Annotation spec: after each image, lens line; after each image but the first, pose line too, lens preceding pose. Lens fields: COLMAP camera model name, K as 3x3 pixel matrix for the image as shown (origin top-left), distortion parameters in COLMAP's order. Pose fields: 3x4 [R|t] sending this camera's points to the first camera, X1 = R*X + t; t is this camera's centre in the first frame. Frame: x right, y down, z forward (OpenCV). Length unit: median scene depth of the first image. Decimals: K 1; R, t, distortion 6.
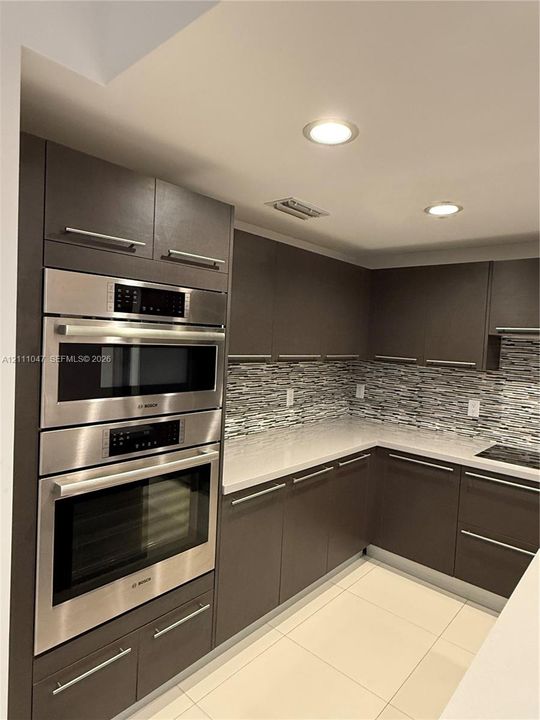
lens RADIAL K [[429.6, 0, 270.0], [0, 429.6, 360.0], [0, 0, 1]] dist [-0.003431, -0.000945]
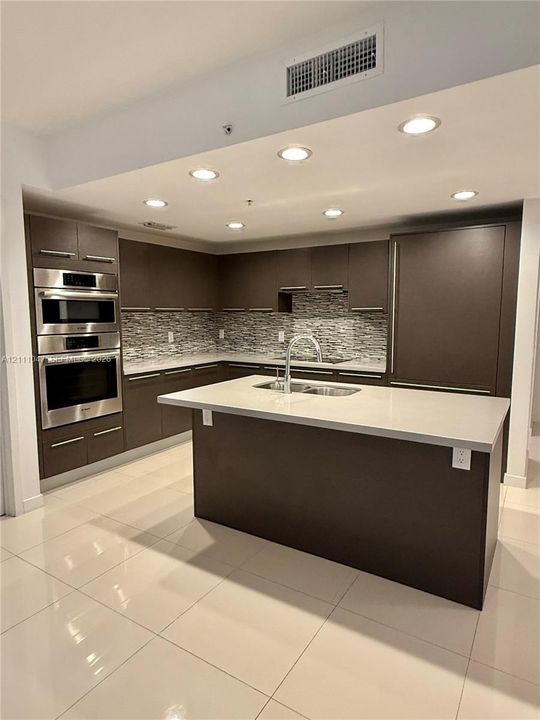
lens RADIAL K [[429.6, 0, 270.0], [0, 429.6, 360.0], [0, 0, 1]] dist [-0.003431, -0.000945]
pose [[0.984462, -0.067663, 0.162040, 0.181524], [0.057893, 0.996251, 0.064280, 0.112845], [-0.165782, -0.053901, 0.984688, -0.816900]]
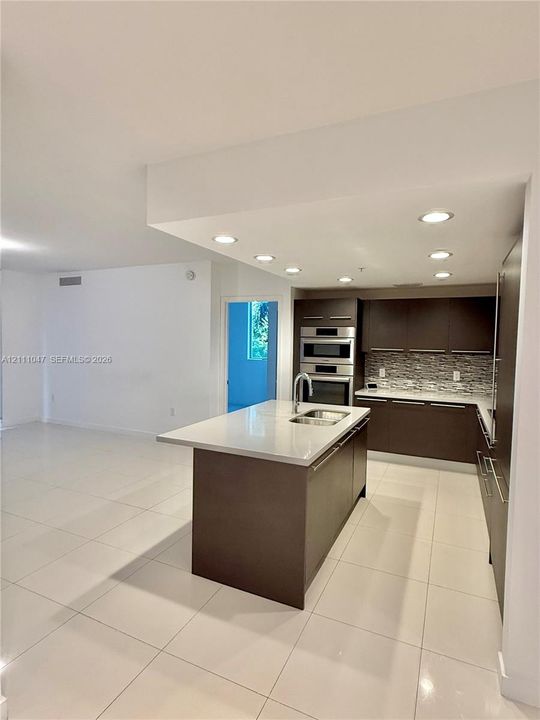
lens RADIAL K [[386.2, 0, 270.0], [0, 386.2, 360.0], [0, 0, 1]] dist [0.004470, -0.000222]
pose [[0.295732, 0.001166, -0.955270, 1.669630], [-0.055247, 0.998346, -0.015885, 0.111192], [0.953672, 0.057474, 0.295308, -0.261635]]
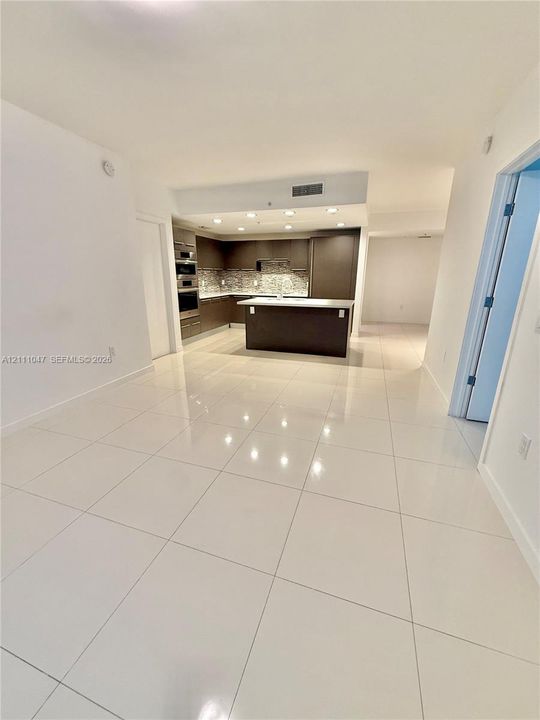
lens RADIAL K [[290.3, 0, 270.0], [0, 290.3, 360.0], [0, 0, 1]] dist [0.001370, 0.000120]
pose [[0.917225, -0.155369, 0.366824, -0.485471], [0.060774, 0.964606, 0.256598, 0.142277], [-0.393708, -0.213065, 0.894202, -1.629773]]
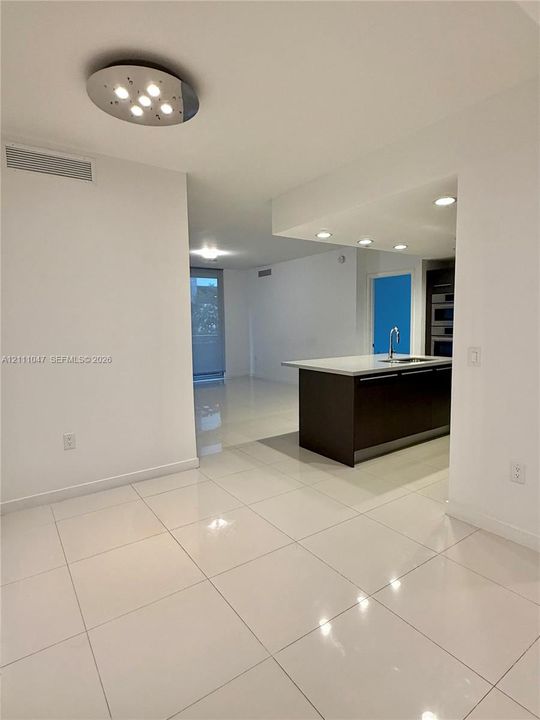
lens RADIAL K [[386.2, 0, 270.0], [0, 386.2, 360.0], [0, 0, 1]] dist [0.004470, -0.000222]
pose [[-0.234073, 0.040454, -0.971377, 2.266342], [-0.056137, 0.996905, 0.055045, 0.214578], [0.970597, 0.067415, -0.231077, 0.112057]]
